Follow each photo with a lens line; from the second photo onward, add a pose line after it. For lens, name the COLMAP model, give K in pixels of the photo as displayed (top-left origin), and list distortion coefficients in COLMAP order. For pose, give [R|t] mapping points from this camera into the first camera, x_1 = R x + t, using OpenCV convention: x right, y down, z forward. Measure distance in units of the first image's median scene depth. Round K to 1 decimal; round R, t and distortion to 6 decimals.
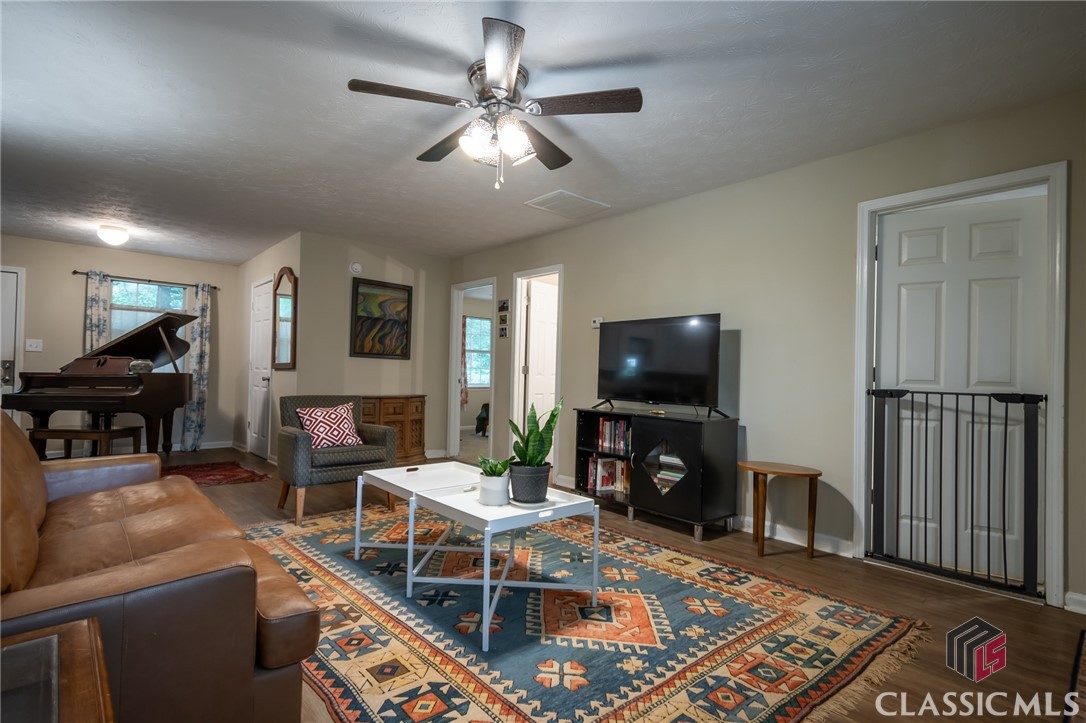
lens RADIAL K [[524.3, 0, 541.9], [0, 524.3, 361.9], [0, 0, 1]] dist [0.007719, -0.000209]
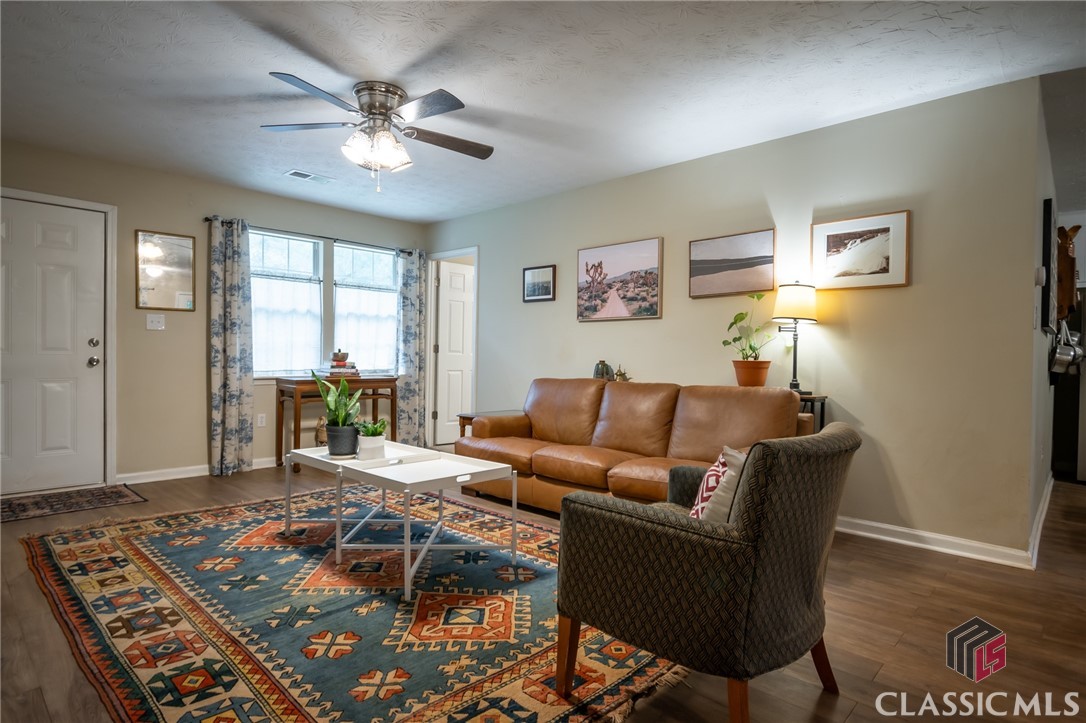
lens RADIAL K [[576.4, 0, 545.3], [0, 576.4, 365.2], [0, 0, 1]] dist [-0.001368, -0.002189]
pose [[-0.995954, -0.034584, -0.082947, -0.302849], [-0.033810, 0.999371, -0.010716, 0.045727], [0.083265, -0.007868, -0.996496, 1.928289]]
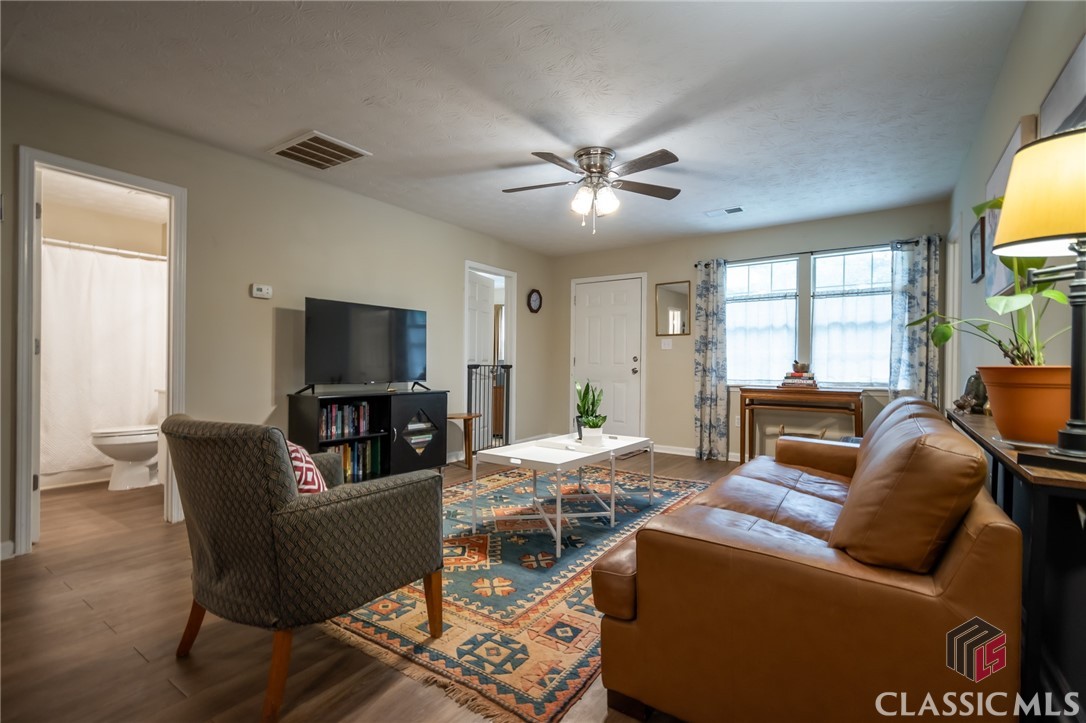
lens RADIAL K [[491.9, 0, 545.8], [0, 491.9, 363.3], [0, 0, 1]] dist [0.004928, -0.000158]
pose [[-0.229543, -0.022323, 0.973042, -1.172478], [-0.036077, 0.999245, 0.014413, 0.013049], [-0.972630, -0.031796, -0.230175, 1.204007]]
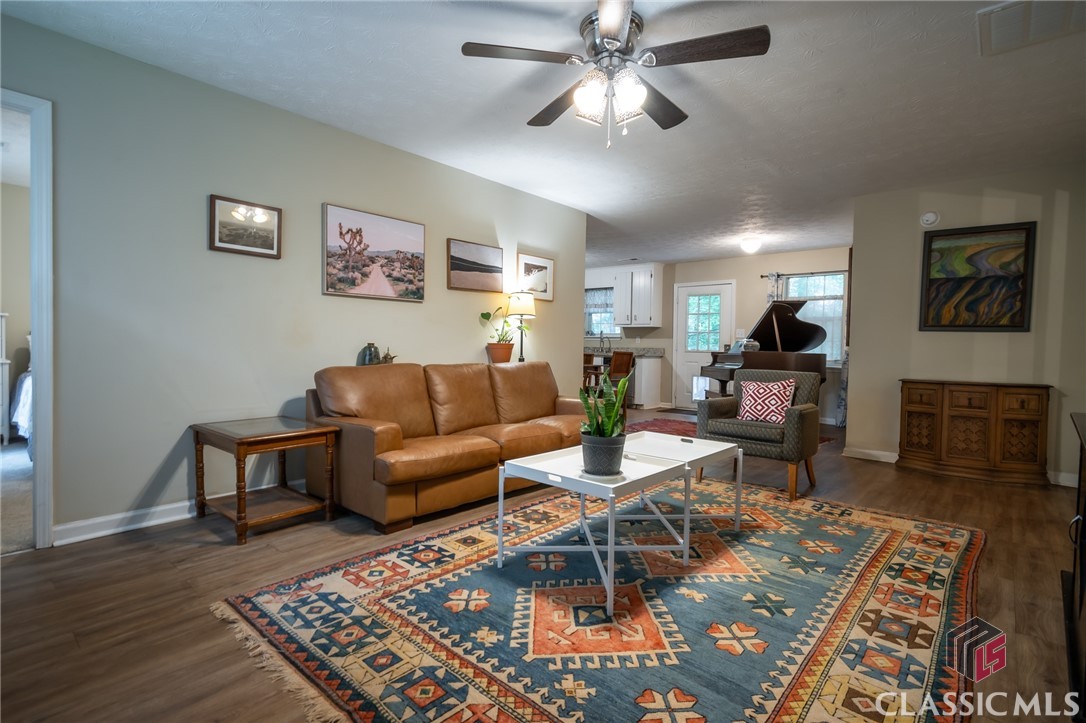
lens RADIAL K [[524.3, 0, 547.5], [0, 524.3, 362.0], [0, 0, 1]] dist [0.007719, -0.000209]
pose [[0.119974, 0.012757, -0.992695, 0.727816], [0.008056, 0.999872, 0.013823, 0.042554], [0.992744, -0.009655, 0.119856, 0.645509]]
